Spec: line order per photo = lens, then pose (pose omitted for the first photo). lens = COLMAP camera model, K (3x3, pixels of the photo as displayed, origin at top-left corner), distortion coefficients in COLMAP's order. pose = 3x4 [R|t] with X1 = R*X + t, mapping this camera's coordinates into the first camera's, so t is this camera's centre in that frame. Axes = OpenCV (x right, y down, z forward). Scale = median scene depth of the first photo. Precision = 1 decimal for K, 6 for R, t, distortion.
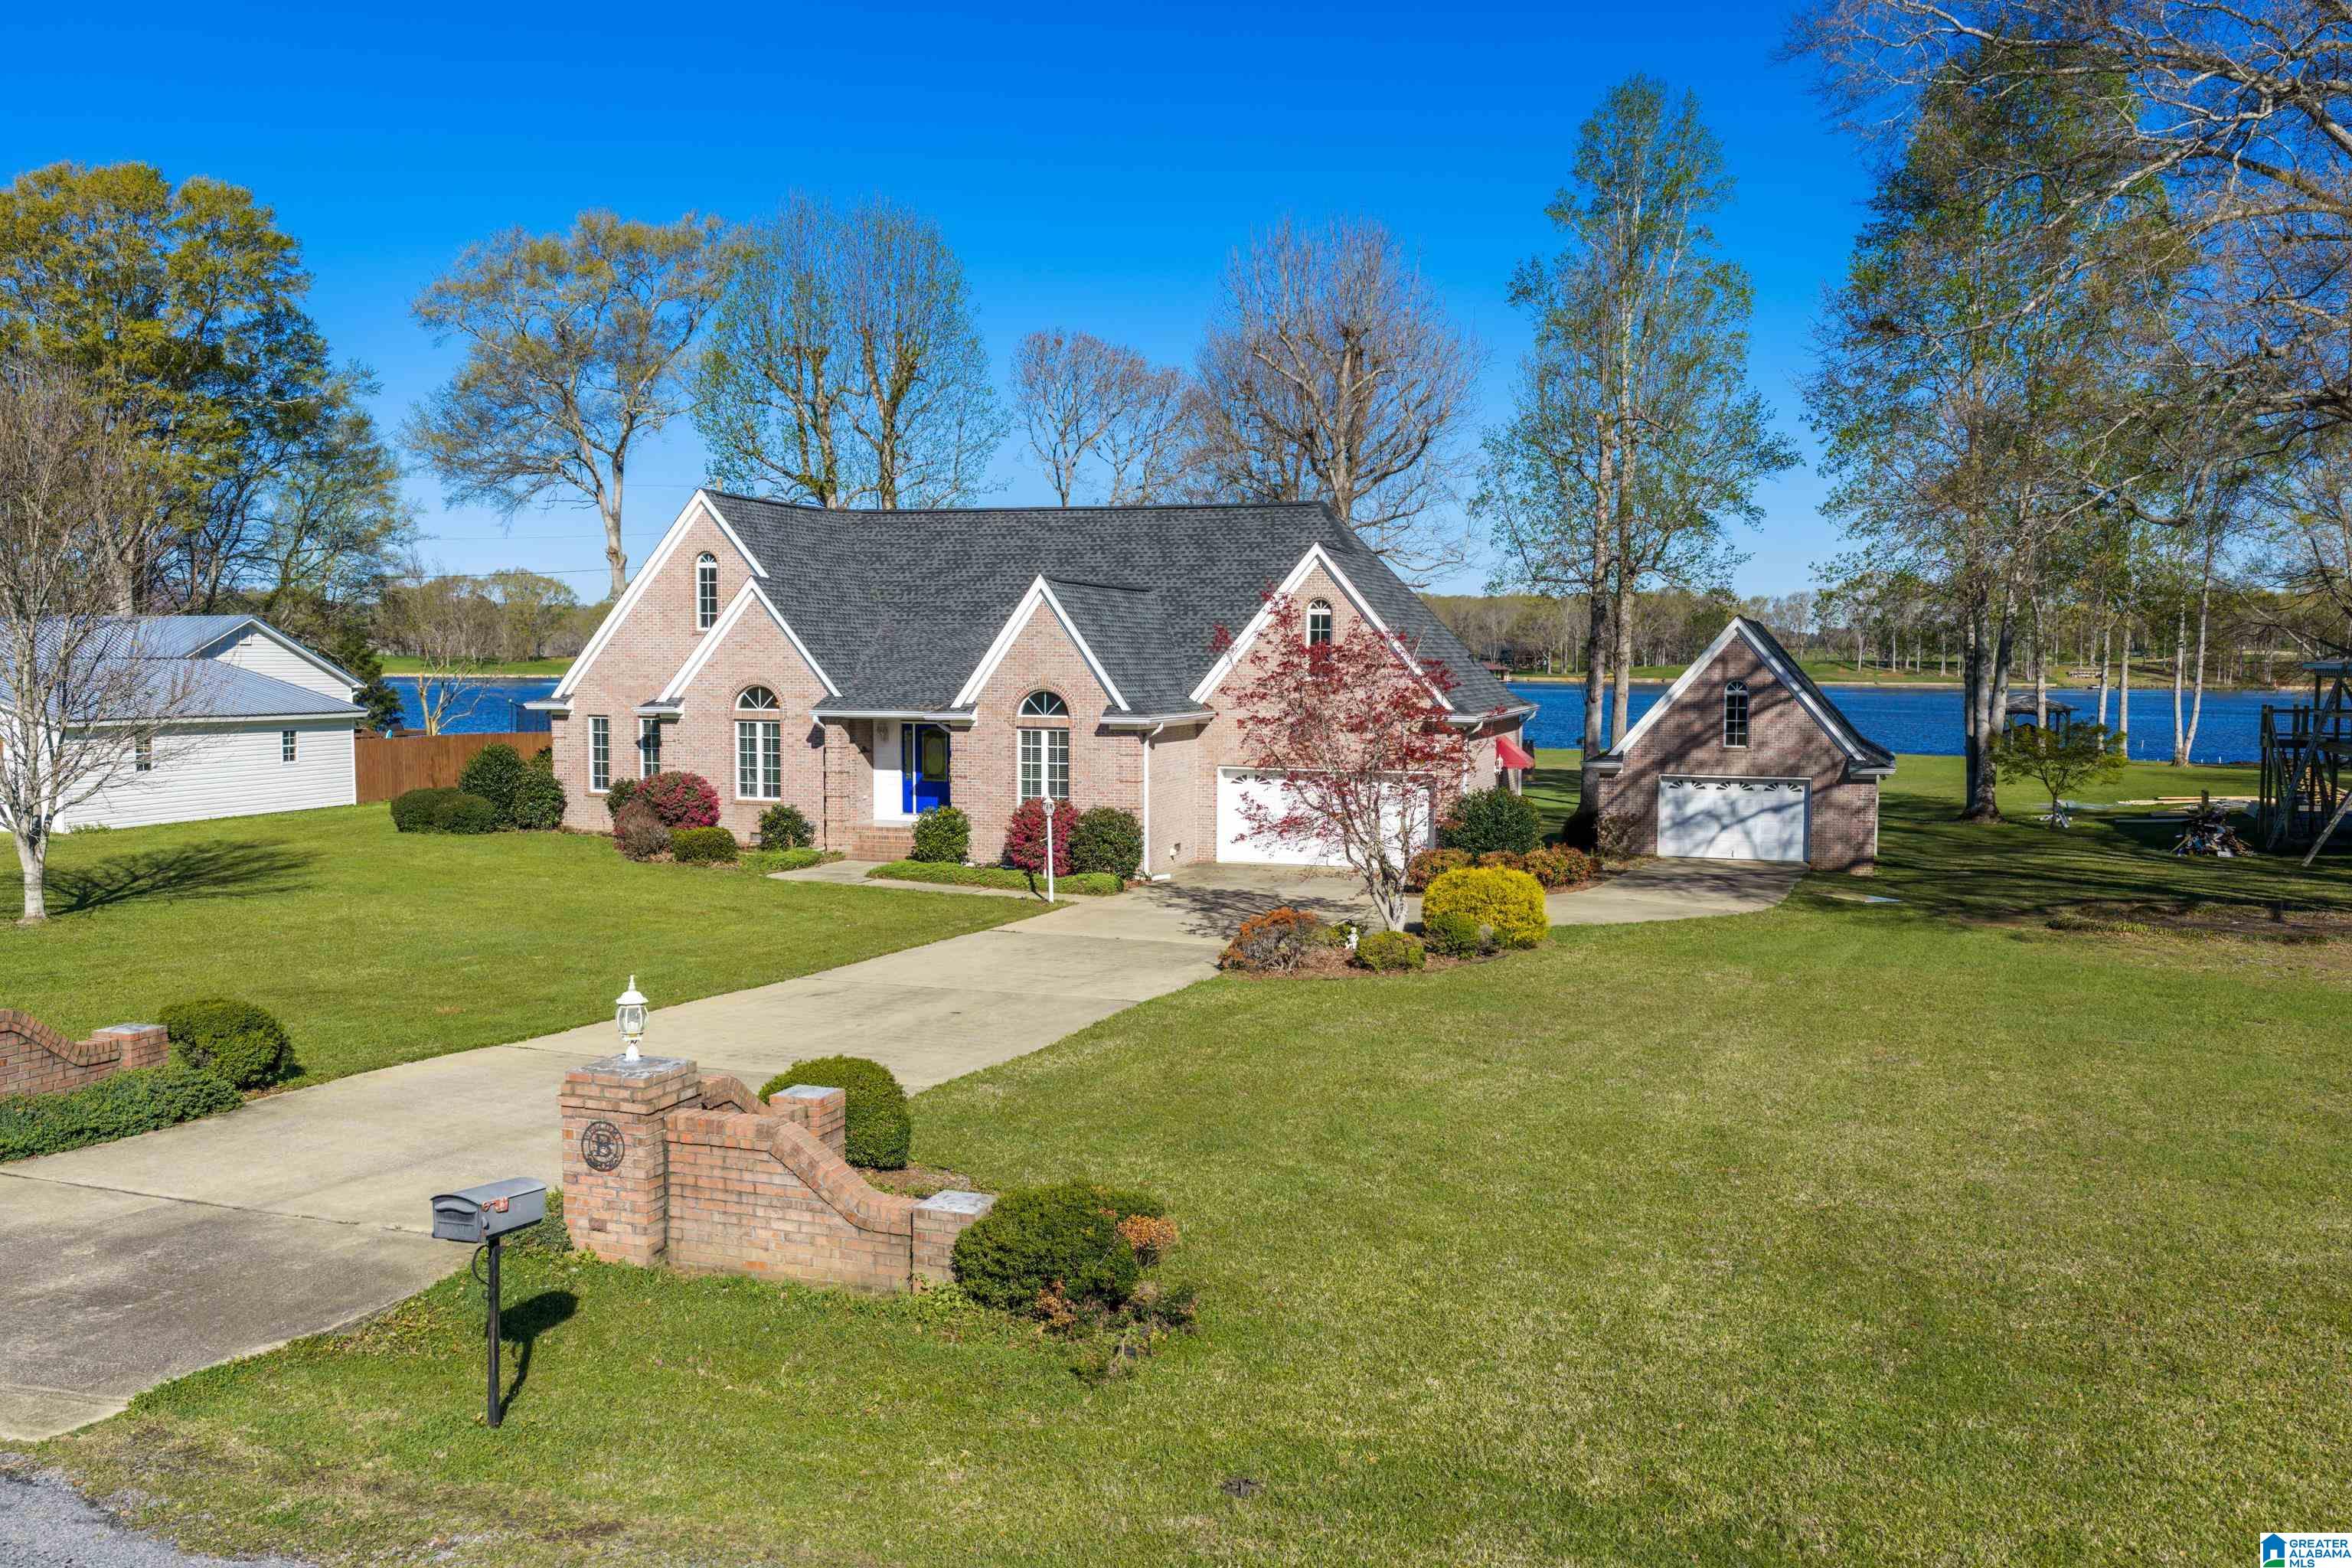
lens RADIAL K [[1954.7, 0, 1176.0], [0, 1954.7, 784.0], [0, 0, 1]] dist [0.017335, -0.022864]
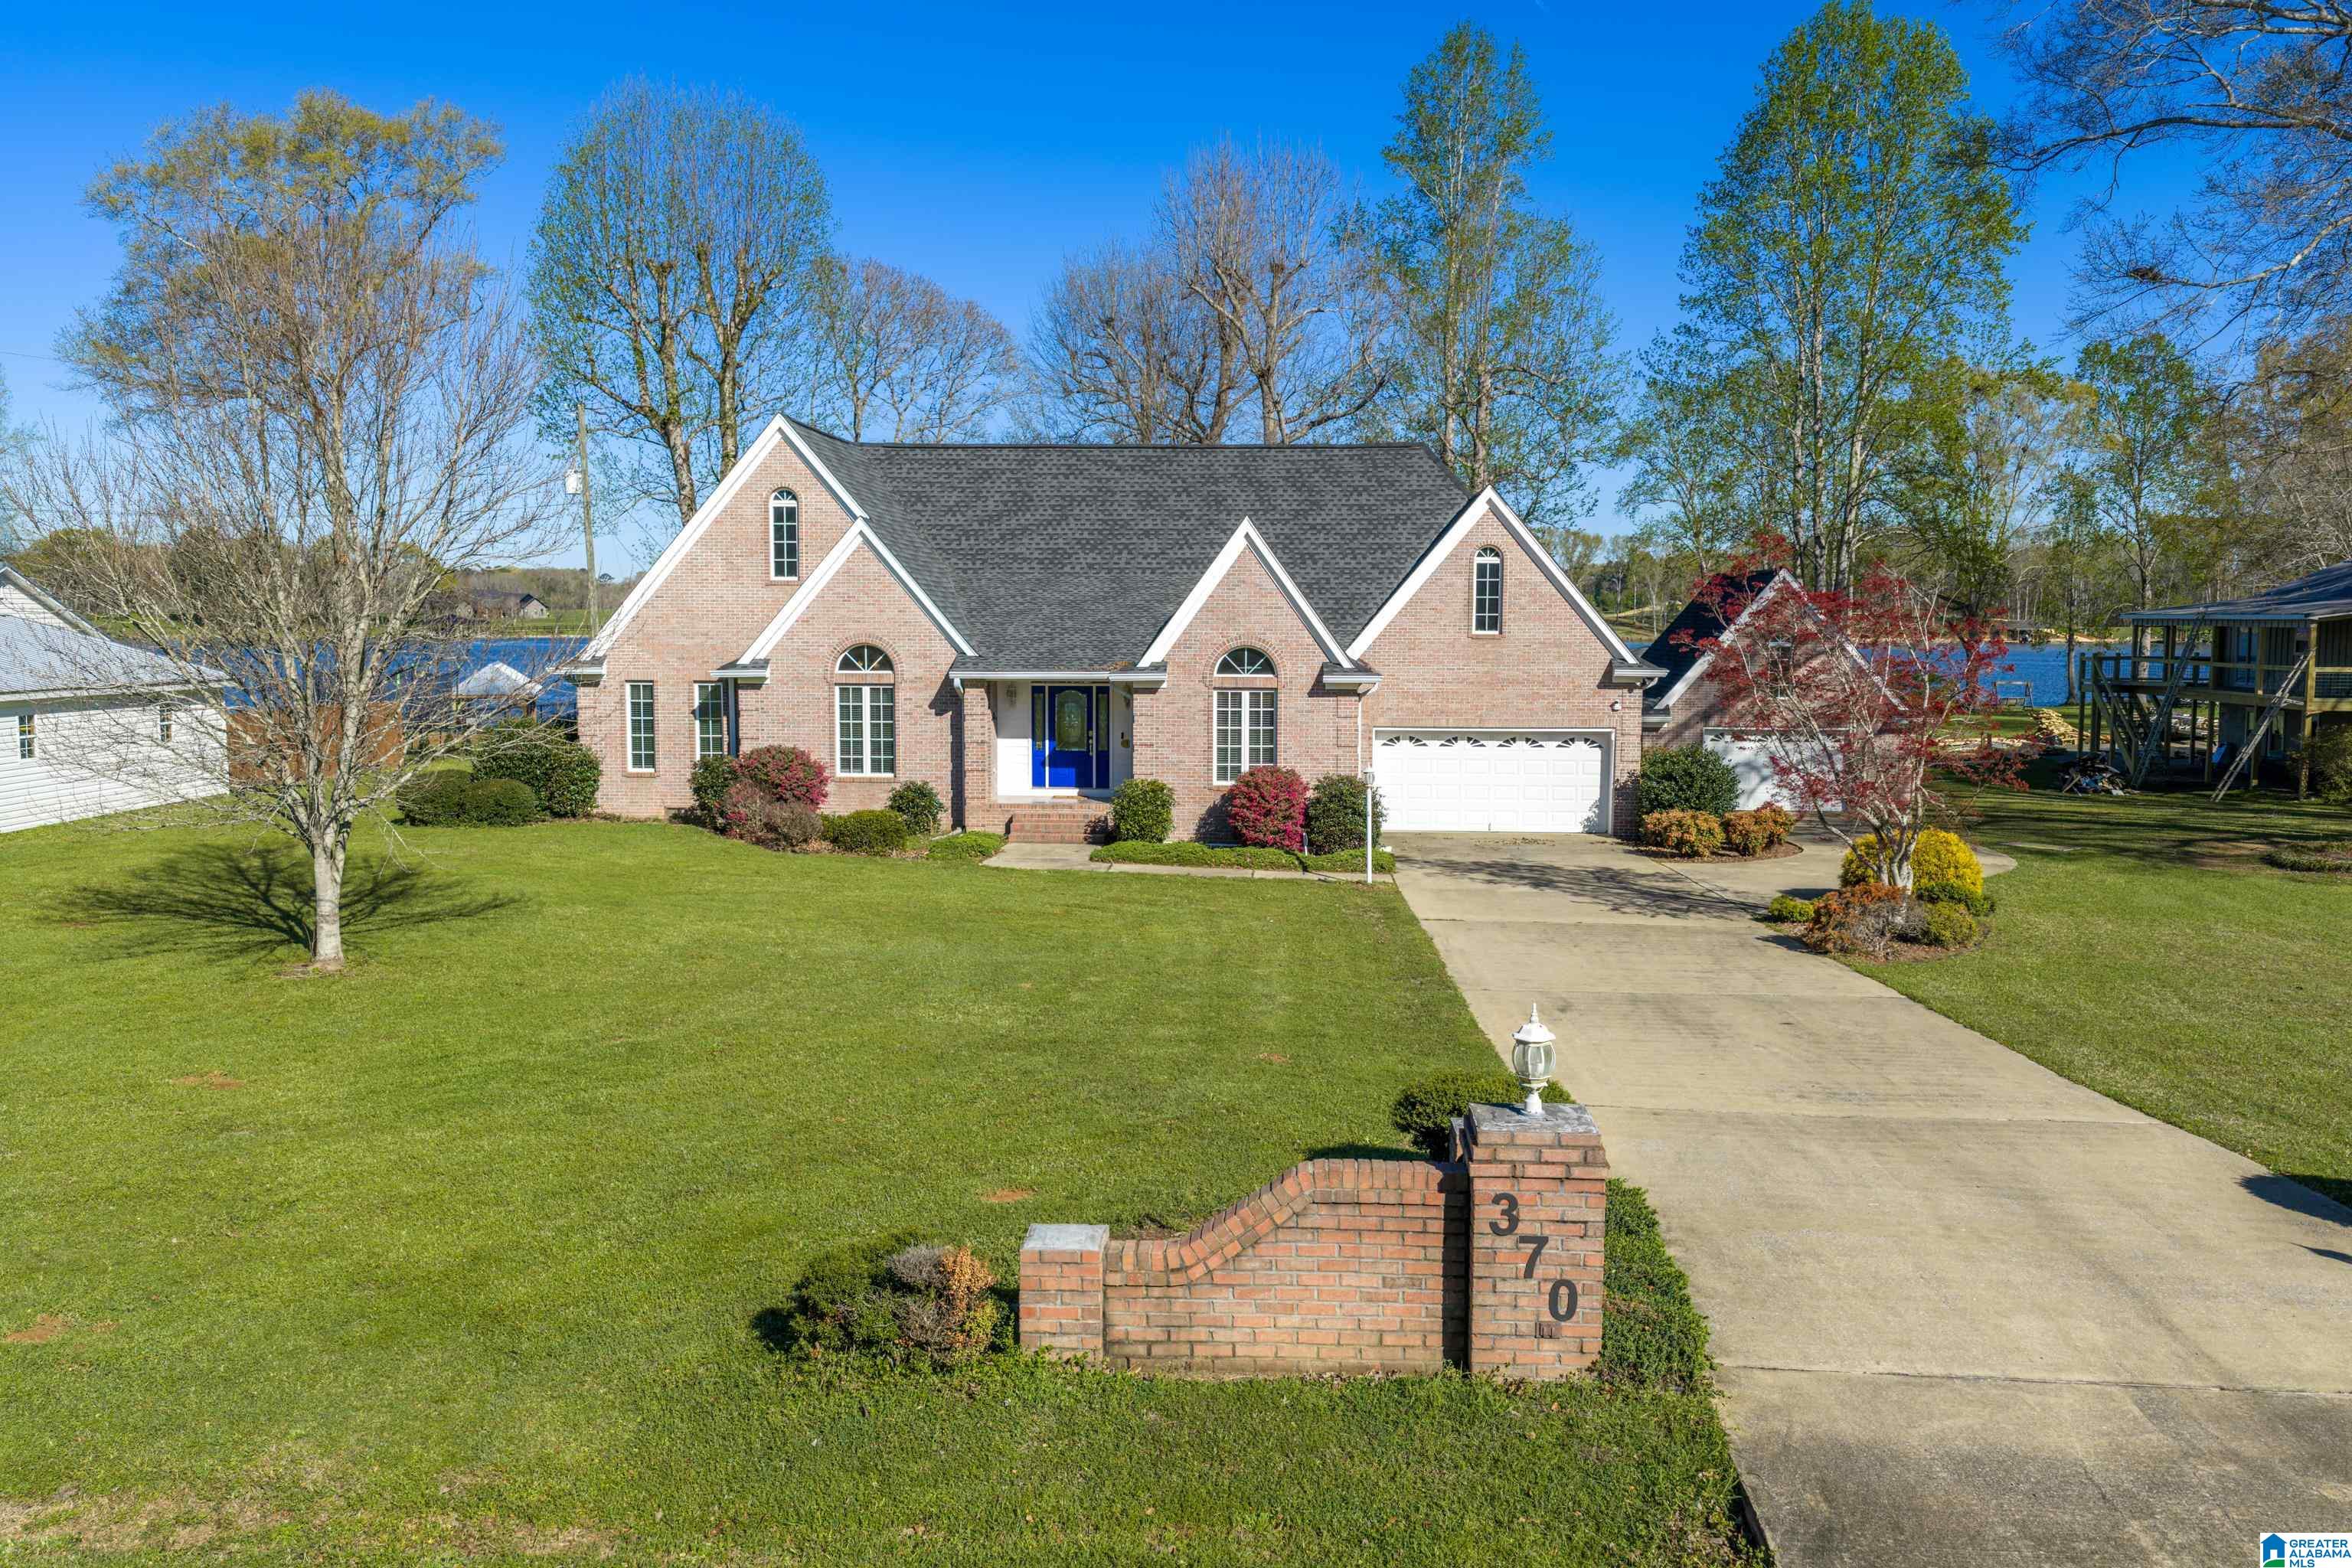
lens RADIAL K [[1954.7, 0, 1176.0], [0, 1954.7, 784.0], [0, 0, 1]] dist [0.017335, -0.022864]
pose [[0.965386, -0.025996, 0.259528, -0.306249], [0.019974, 0.999467, 0.025814, -0.008046], [-0.260061, -0.019736, 0.965391, 0.128731]]
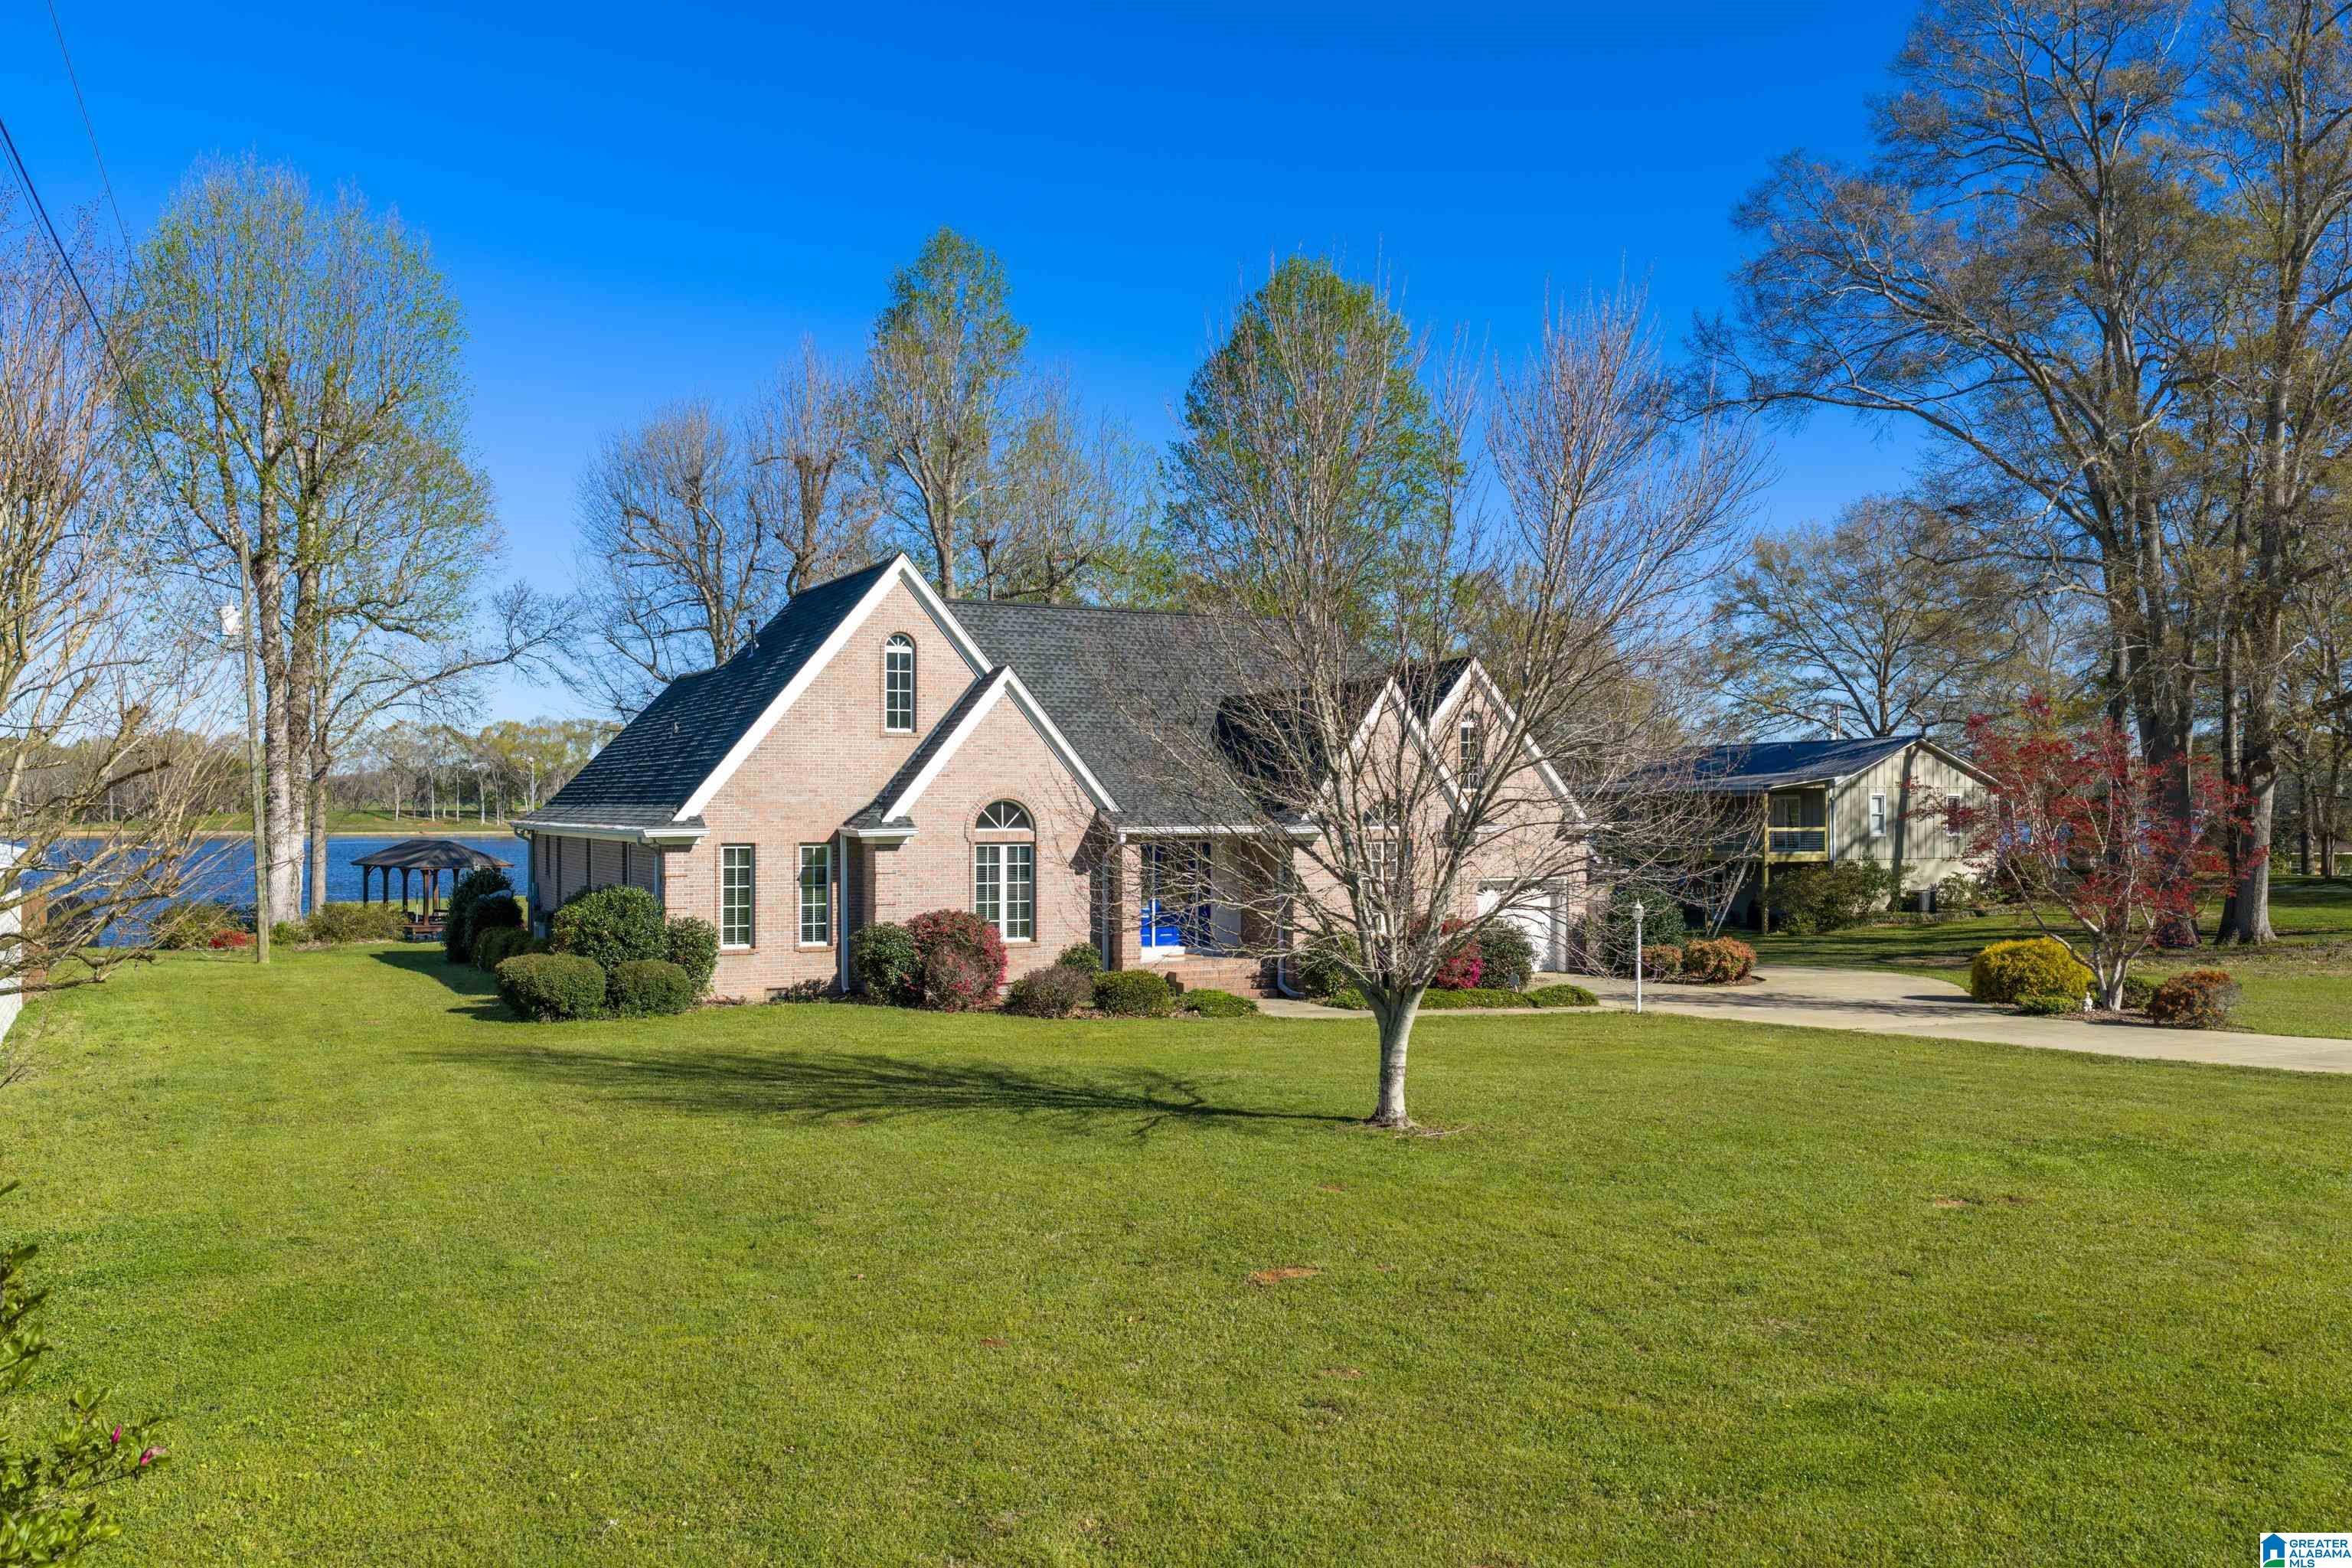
lens RADIAL K [[1967.4, 0, 1176.0], [0, 1967.4, 784.0], [0, 0, 1]] dist [0.006925, -0.012475]
pose [[0.706769, 0.001983, 0.707442, -0.739005], [0.052734, 0.997066, -0.055479, -0.007975], [-0.705476, 0.076518, 0.704591, 0.373814]]
